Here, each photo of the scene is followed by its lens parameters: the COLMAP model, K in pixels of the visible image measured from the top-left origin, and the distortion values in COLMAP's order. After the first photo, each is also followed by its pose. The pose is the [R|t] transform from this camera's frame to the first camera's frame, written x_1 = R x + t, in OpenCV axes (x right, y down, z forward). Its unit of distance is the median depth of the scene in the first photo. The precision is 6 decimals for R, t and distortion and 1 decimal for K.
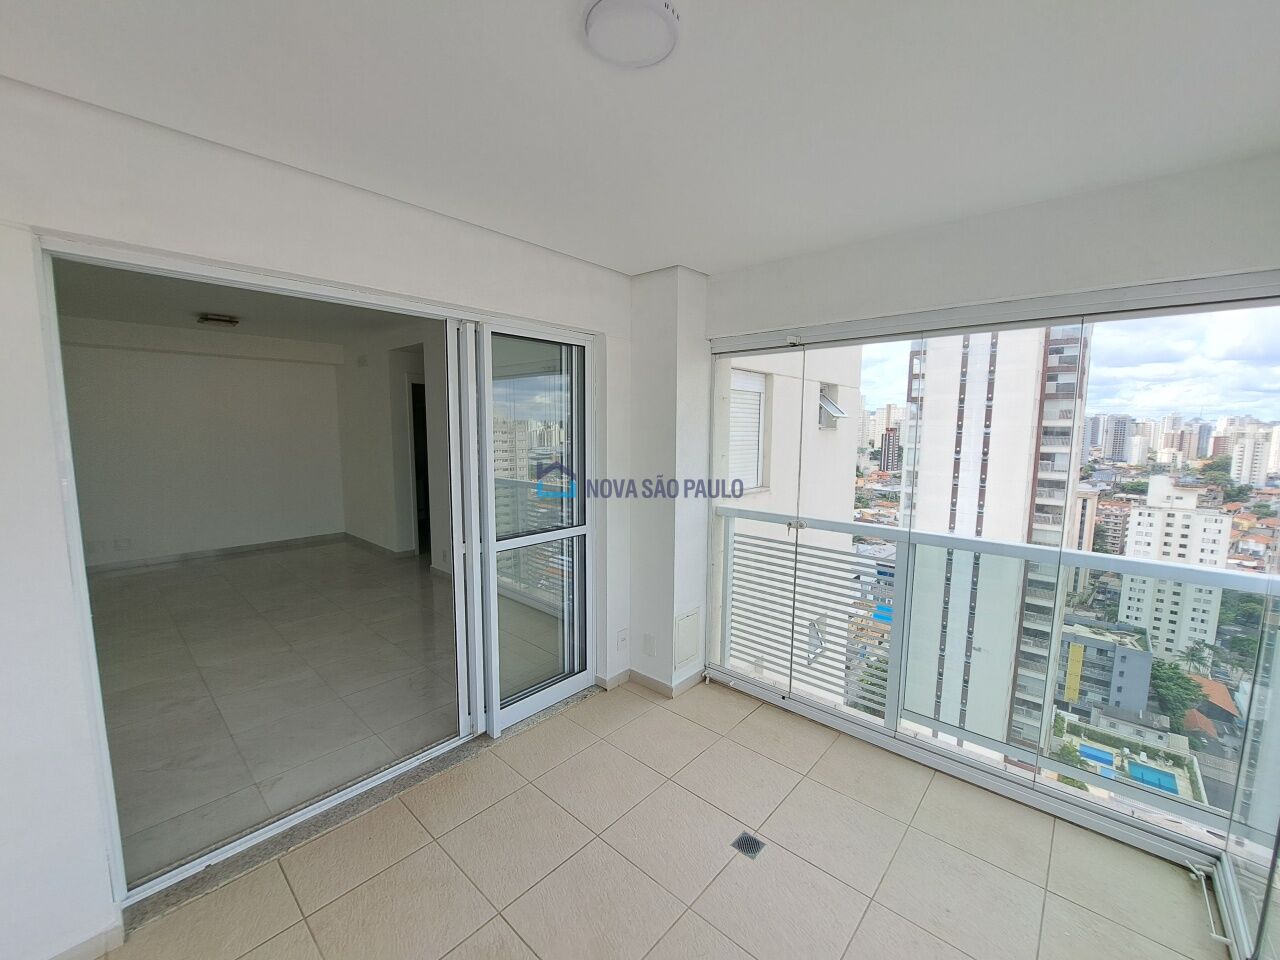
lens RADIAL K [[510.9, 0, 637.9], [0, 510.9, 486.0], [0, 0, 1]] dist [-0.004223, -0.000398]
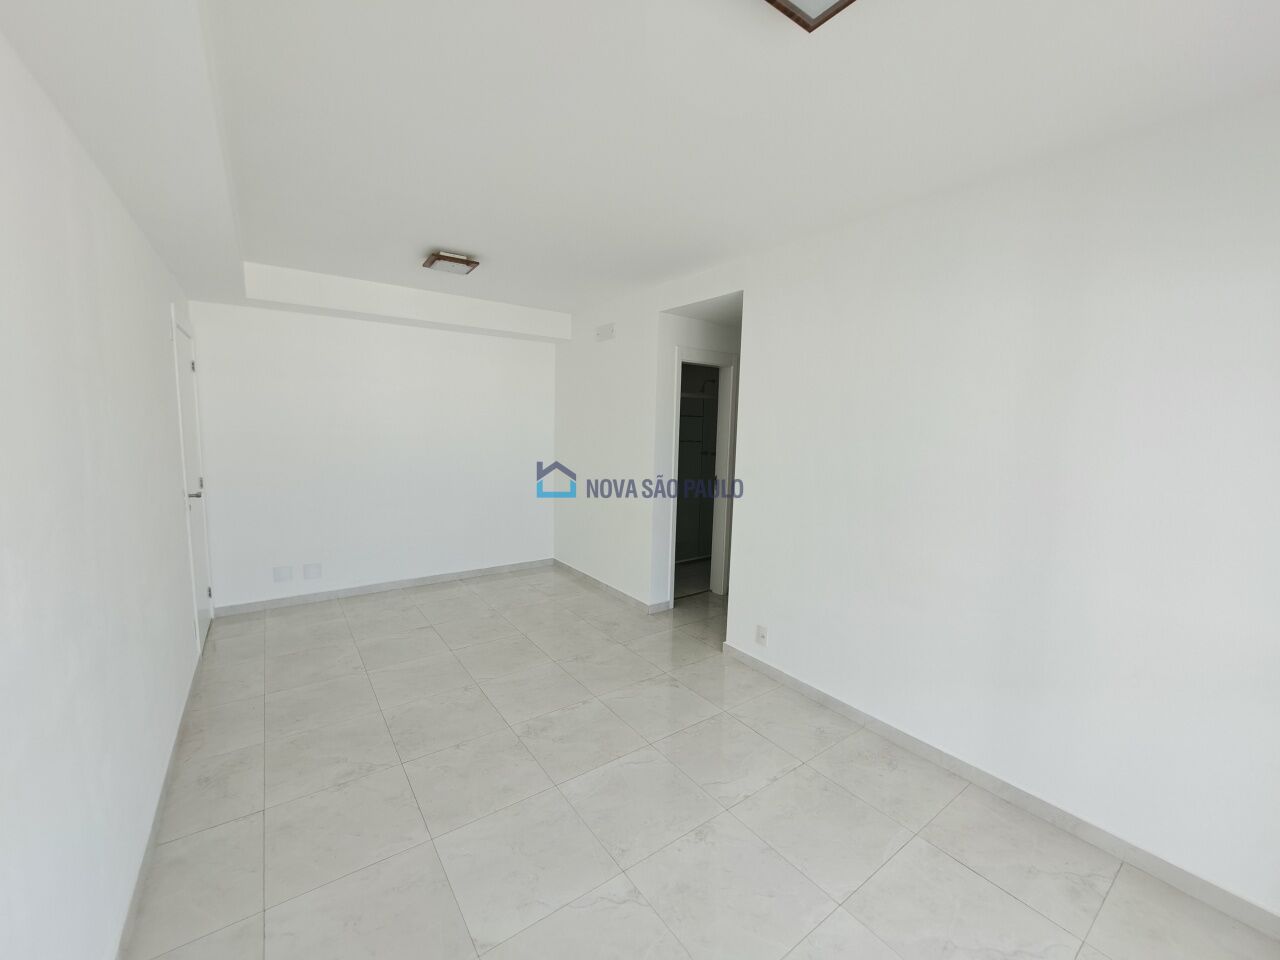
lens RADIAL K [[510.9, 0, 638.3], [0, 510.9, 481.8], [0, 0, 1]] dist [-0.004223, -0.000398]
pose [[0.980560, 0.052458, -0.189079, -0.358982], [-0.053592, 0.998563, -0.000886, -0.034570], [0.188760, 0.011002, 0.981962, 0.311733]]
